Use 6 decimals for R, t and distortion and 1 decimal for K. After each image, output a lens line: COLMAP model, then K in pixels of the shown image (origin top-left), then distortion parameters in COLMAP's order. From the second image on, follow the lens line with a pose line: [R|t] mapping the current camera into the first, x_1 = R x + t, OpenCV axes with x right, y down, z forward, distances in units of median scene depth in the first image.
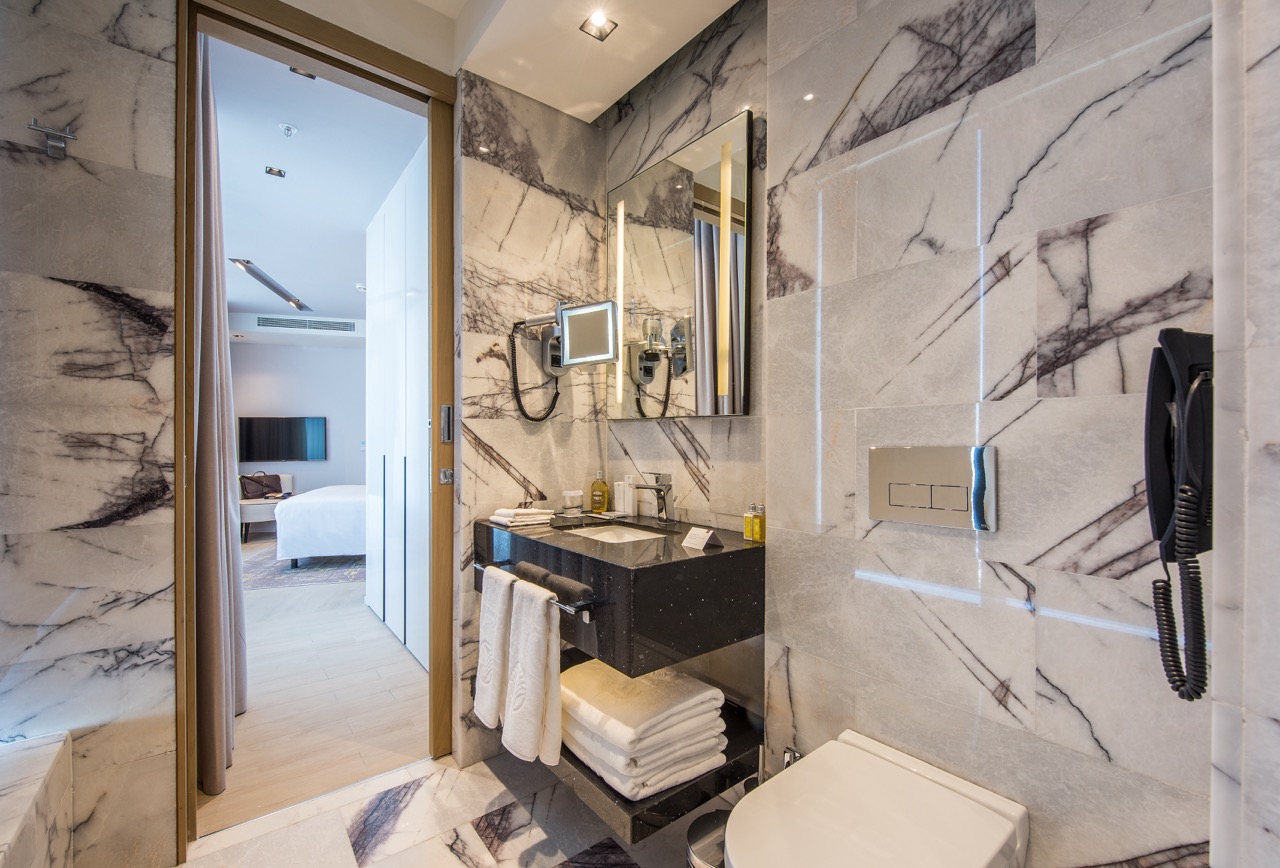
lens RADIAL K [[537.0, 0, 639.1], [0, 537.0, 441.3], [0, 0, 1]] dist [-0.001011, -0.000255]
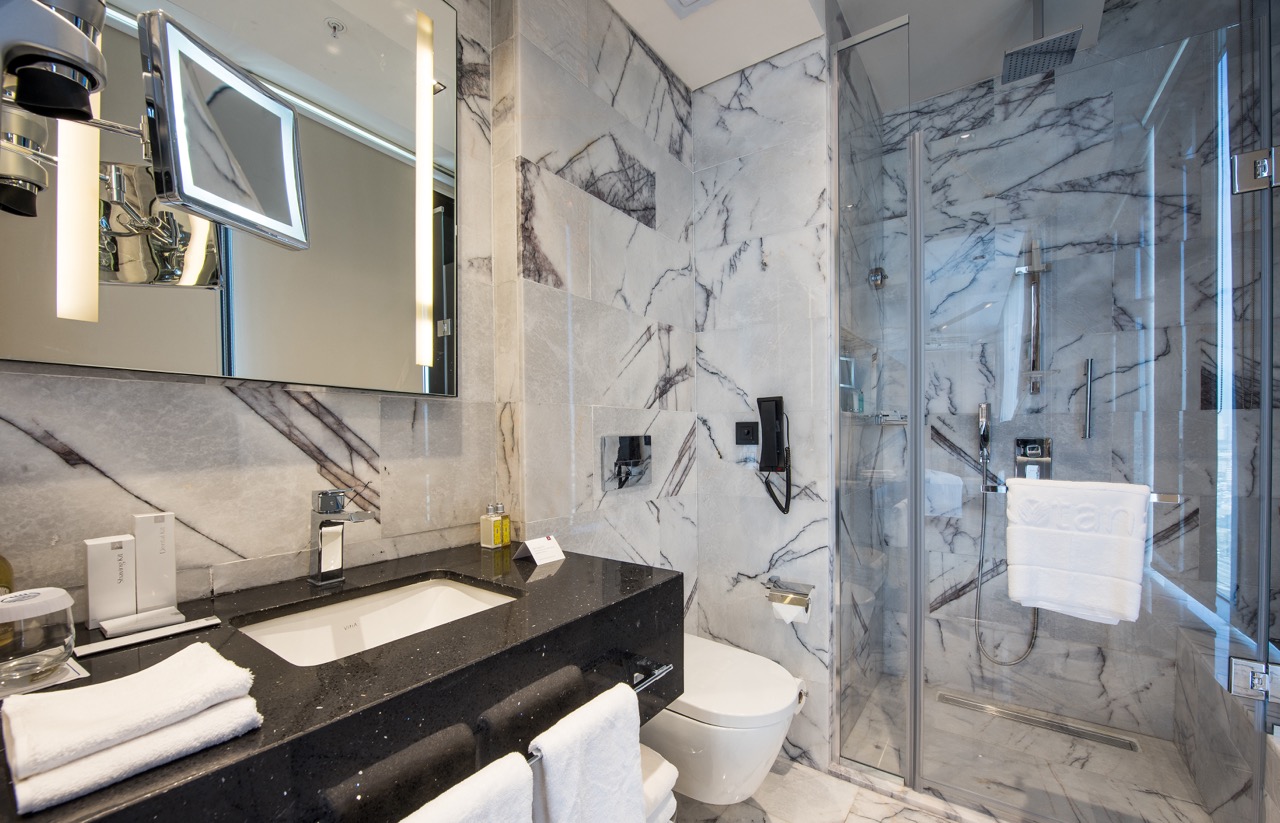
lens RADIAL K [[524.4, 0, 628.3], [0, 524.4, 440.3], [0, 0, 1]] dist [-0.002746, -0.000131]
pose [[-0.267137, -0.006862, 0.963634, -0.772393], [0.000713, 0.999973, 0.007319, 0.011009], [-0.963658, 0.002642, -0.267125, 1.217926]]
